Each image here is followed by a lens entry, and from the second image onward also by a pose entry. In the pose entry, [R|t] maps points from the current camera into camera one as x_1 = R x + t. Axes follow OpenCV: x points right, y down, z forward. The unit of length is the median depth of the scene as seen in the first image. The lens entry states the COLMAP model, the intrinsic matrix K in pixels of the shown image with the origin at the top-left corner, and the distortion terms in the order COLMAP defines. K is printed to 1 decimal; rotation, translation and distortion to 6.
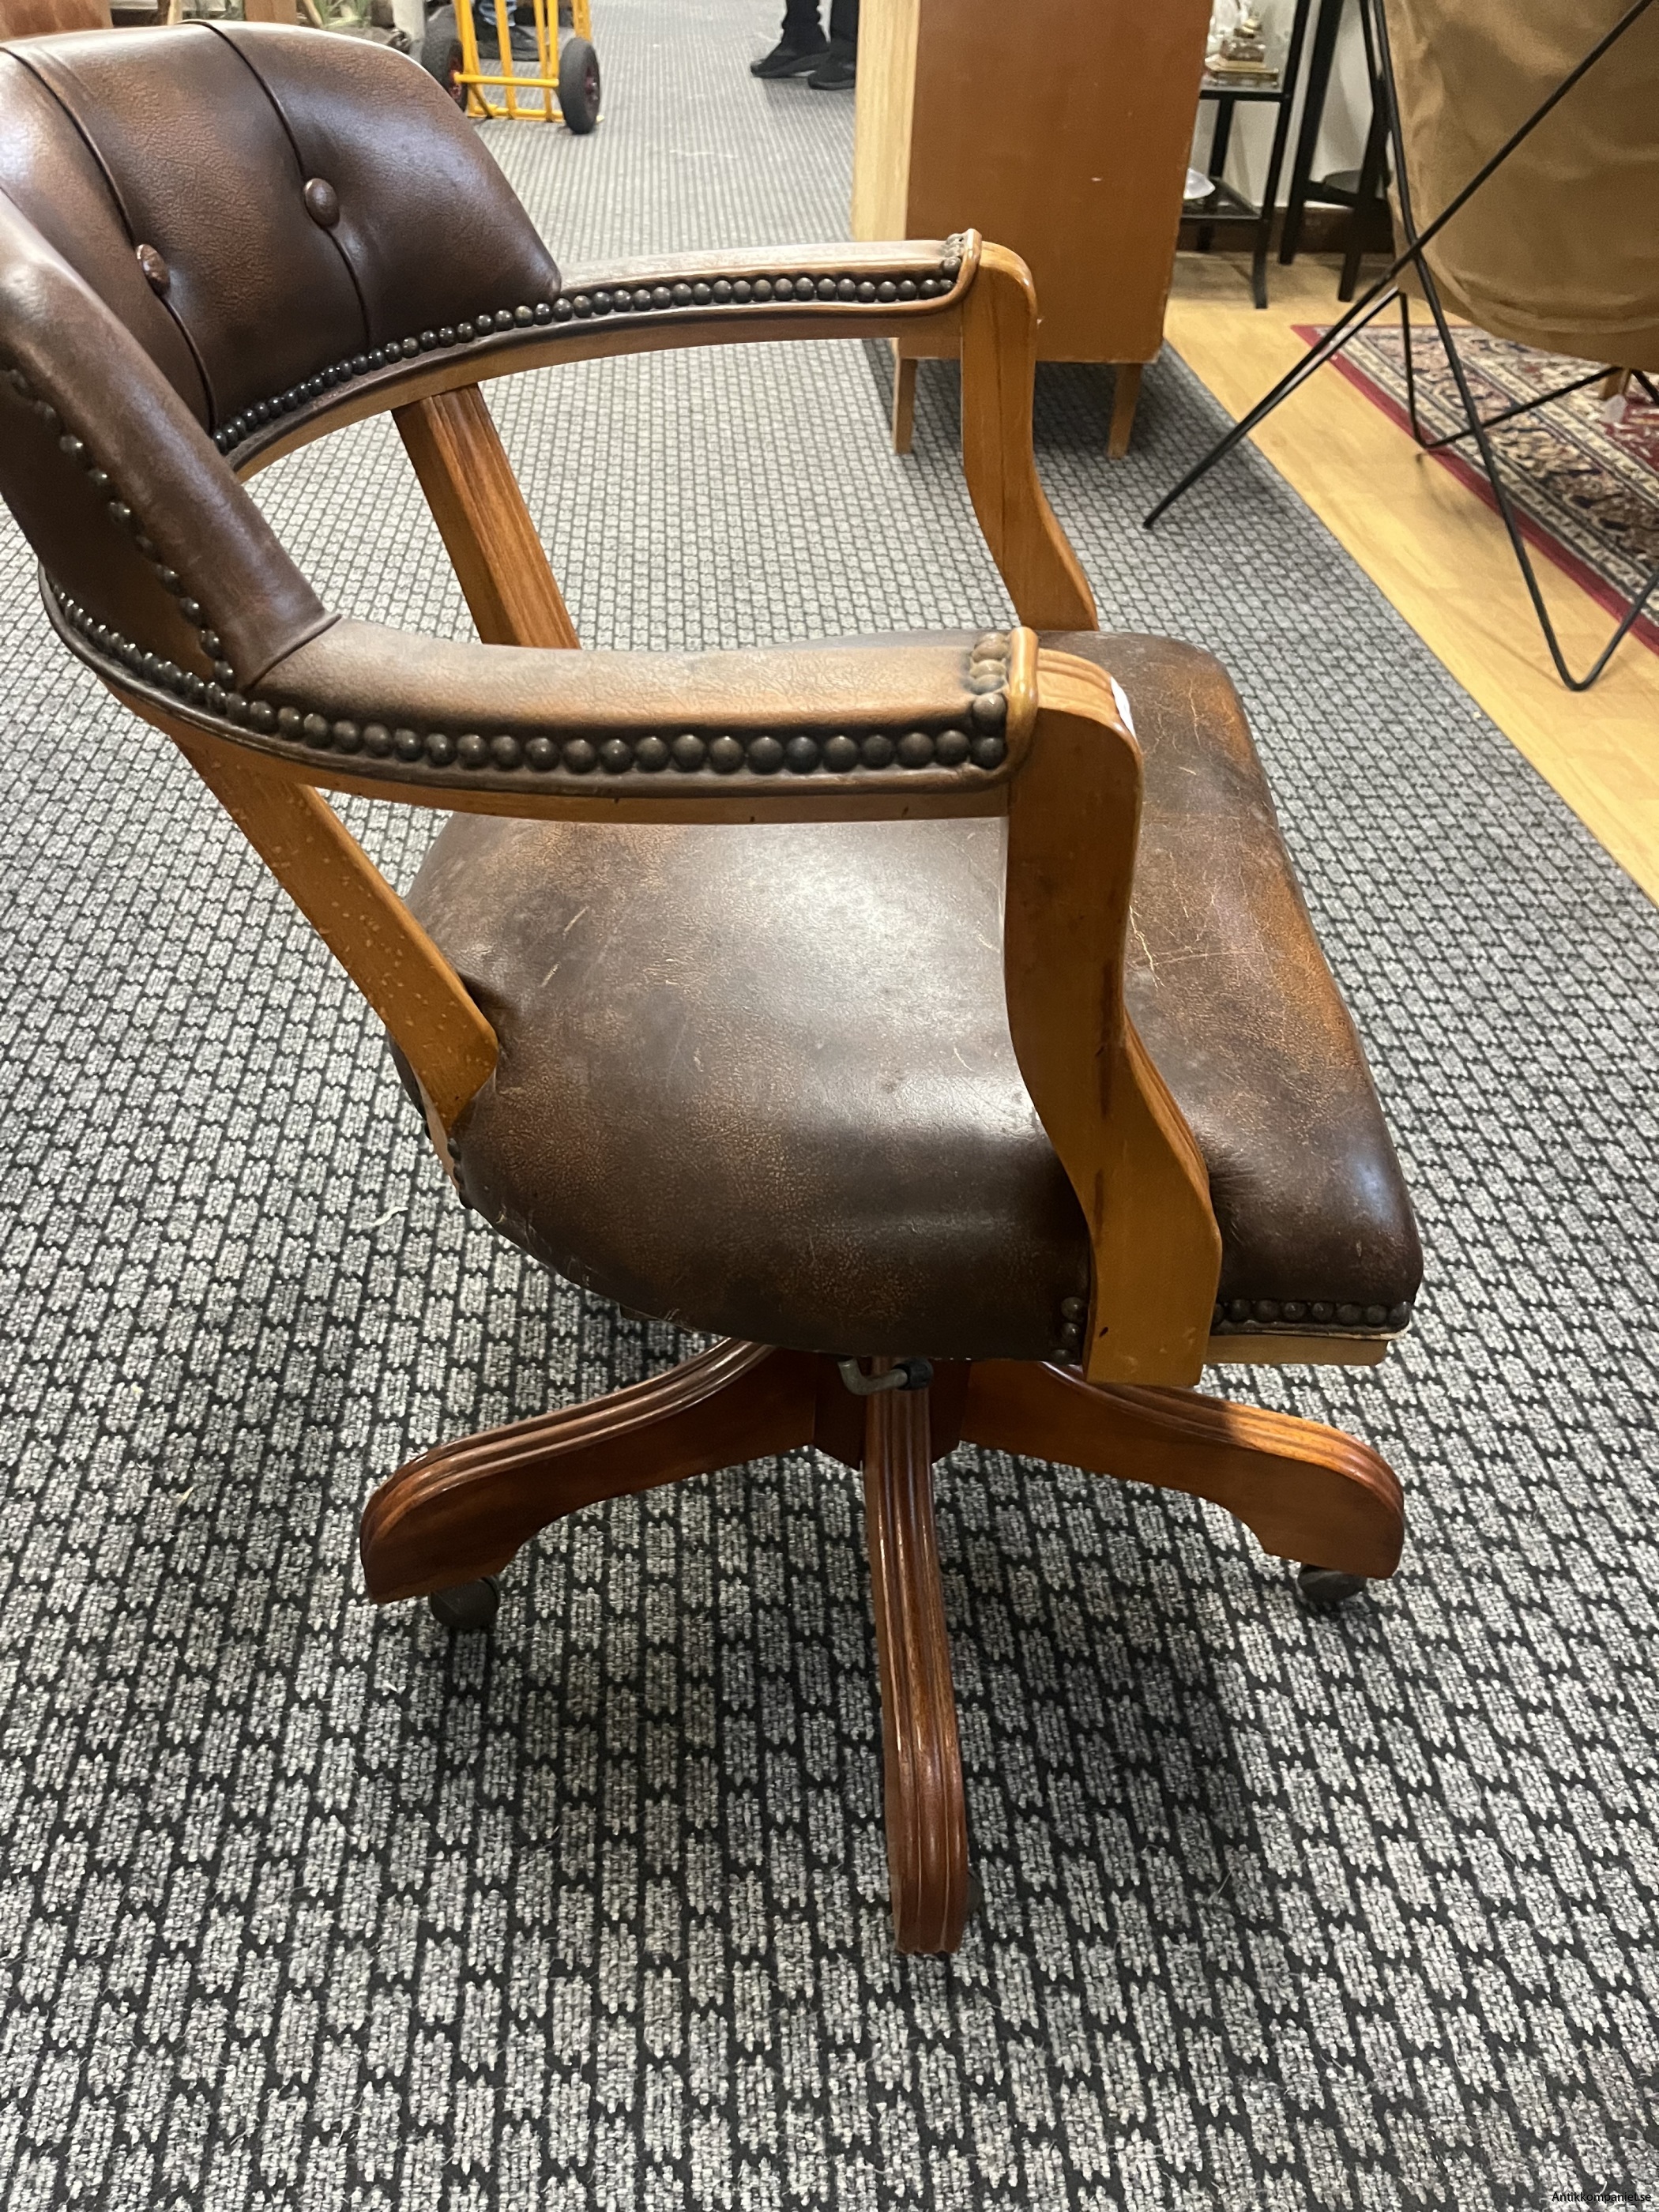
lens RADIAL K [[1686.4, 0, 814.1], [0, 1686.4, 1124.7], [0, 0, 1]] dist [0.065315, -0.111352]
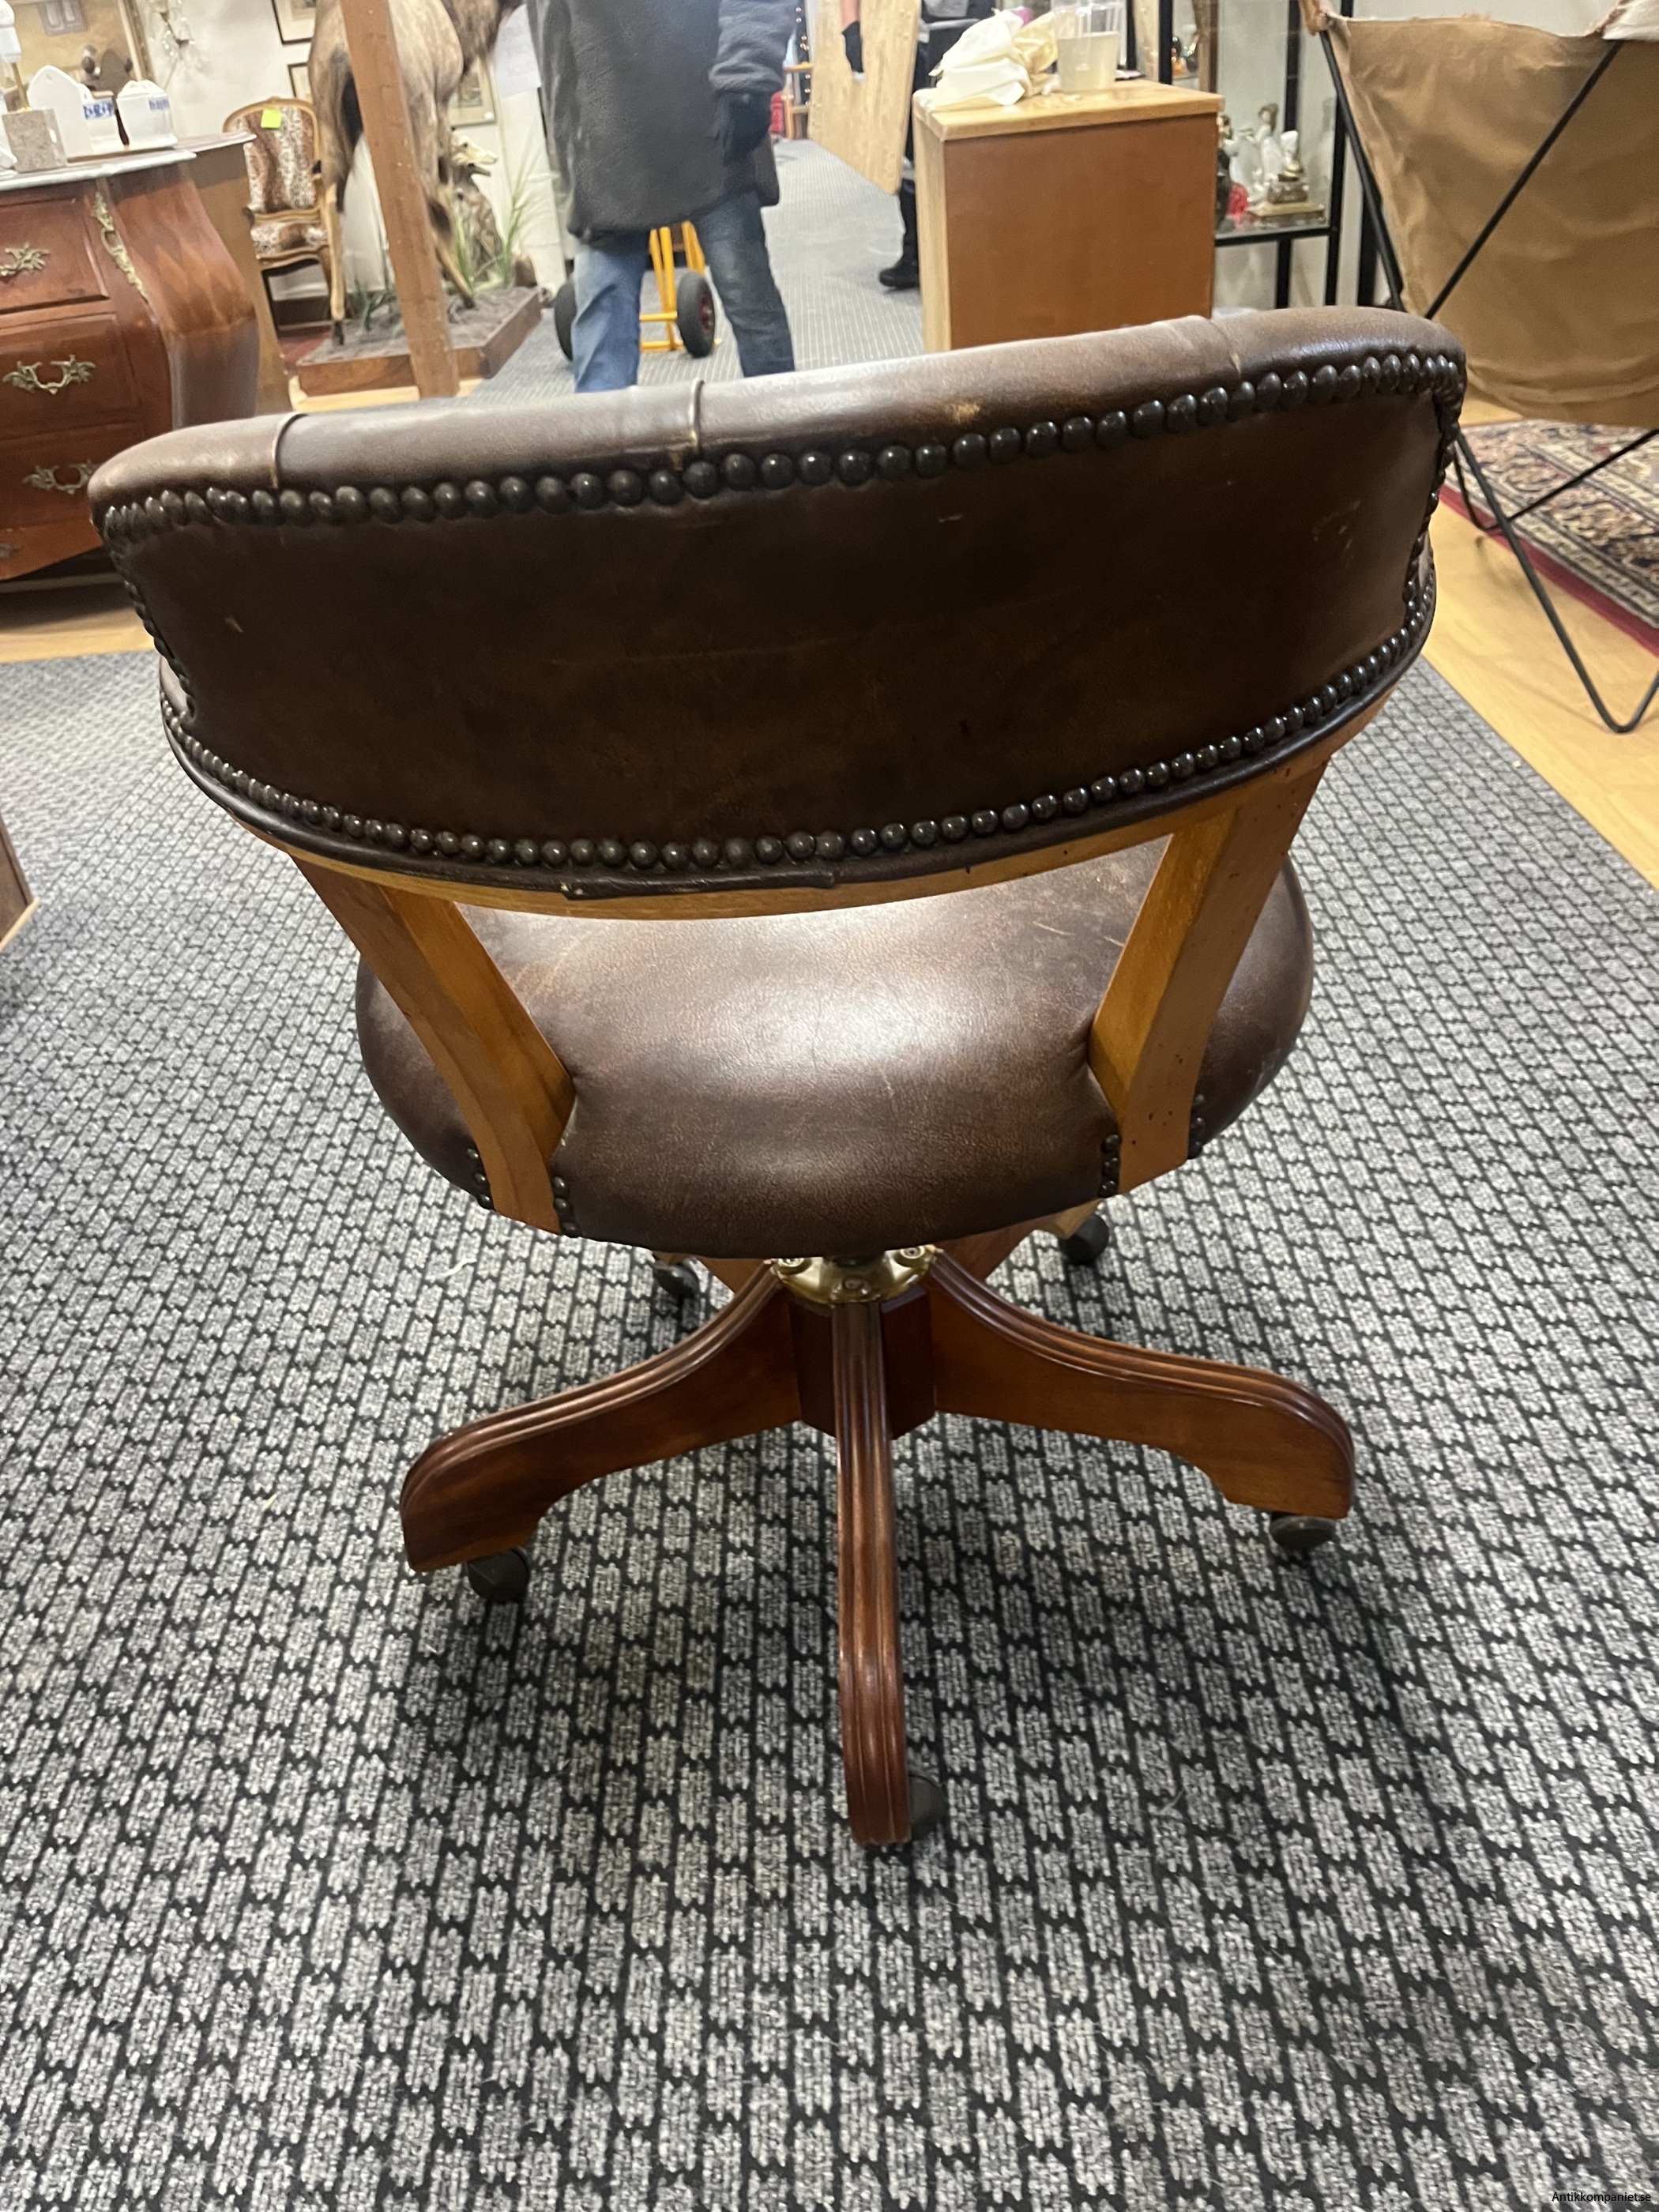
lens RADIAL K [[1686.4, 0, 803.6], [0, 1686.4, 1121.7], [0, 0, 1]] dist [0.065315, -0.111352]
pose [[0.989243, -0.071235, -0.127762, 0.163411], [0.058108, 0.992911, -0.103690, 0.115466], [0.134243, 0.095151, 0.986370, -0.109264]]
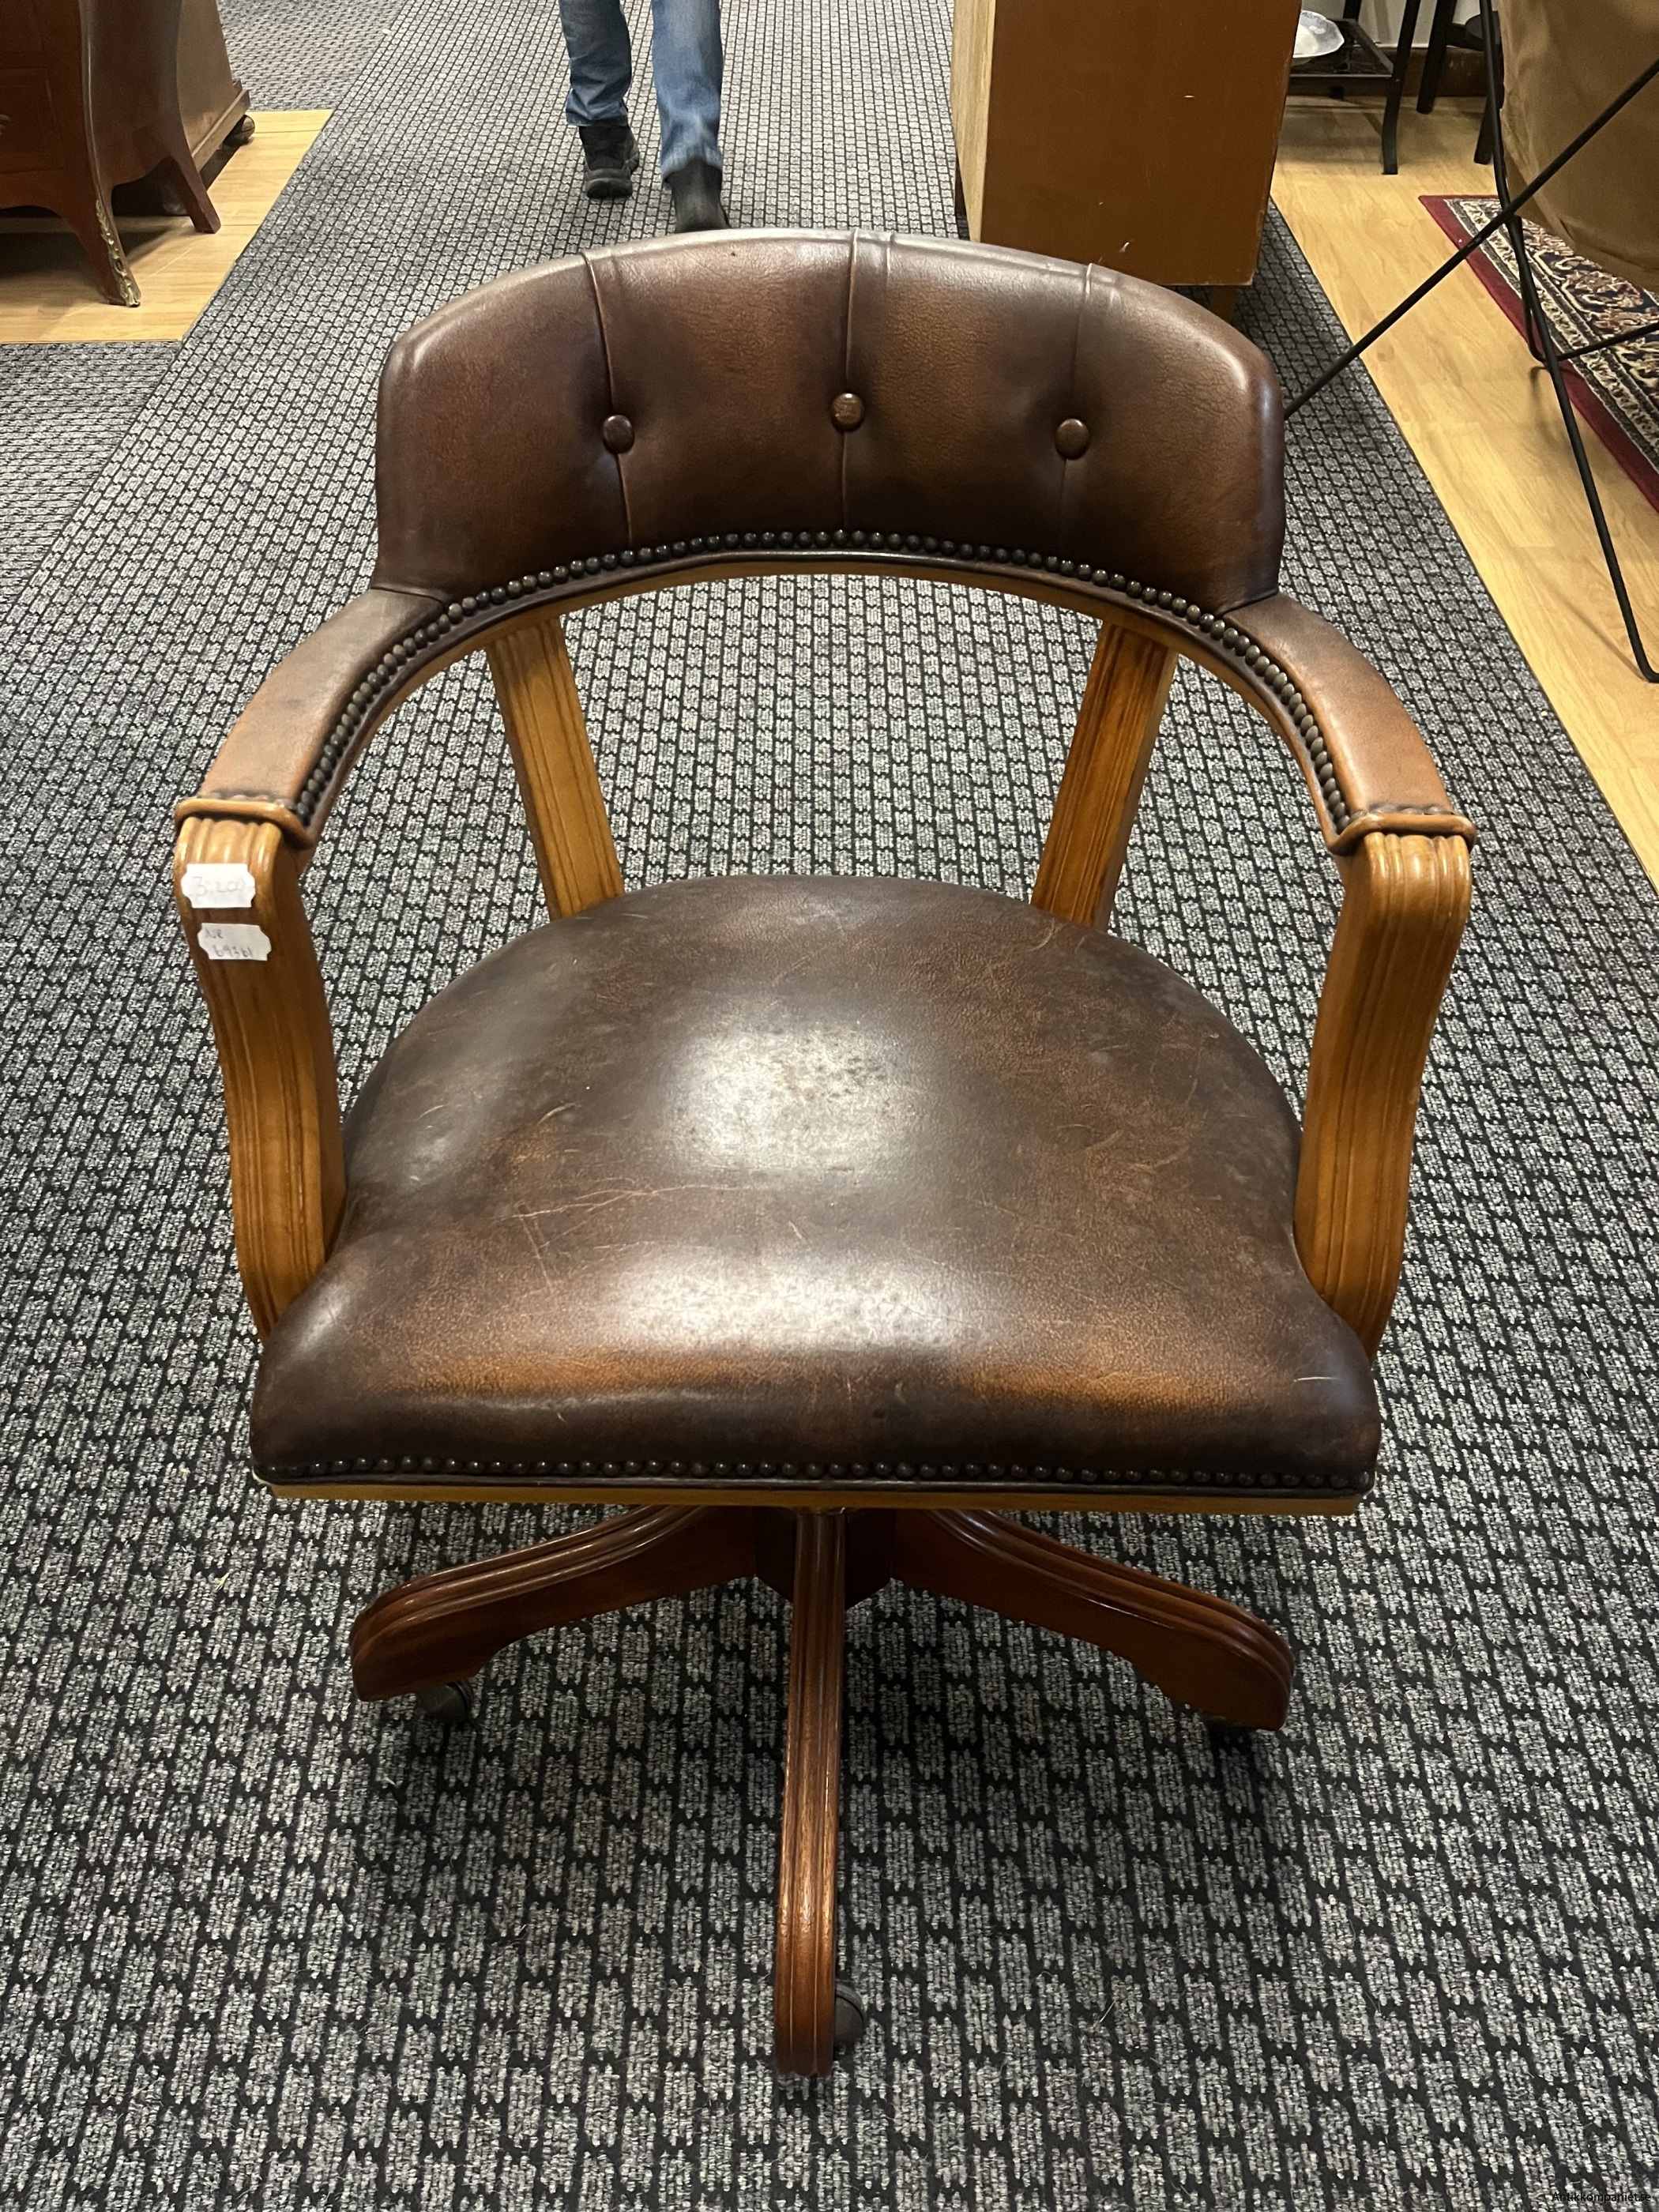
lens RADIAL K [[1686.4, 0, 814.6], [0, 1686.4, 1108.1], [0, 0, 1]] dist [0.065315, -0.111352]
pose [[0.996681, 0.024815, -0.077526, 0.112589], [-0.015670, 0.993077, 0.116414, -0.255850], [0.079878, -0.114813, 0.990170, -0.054938]]
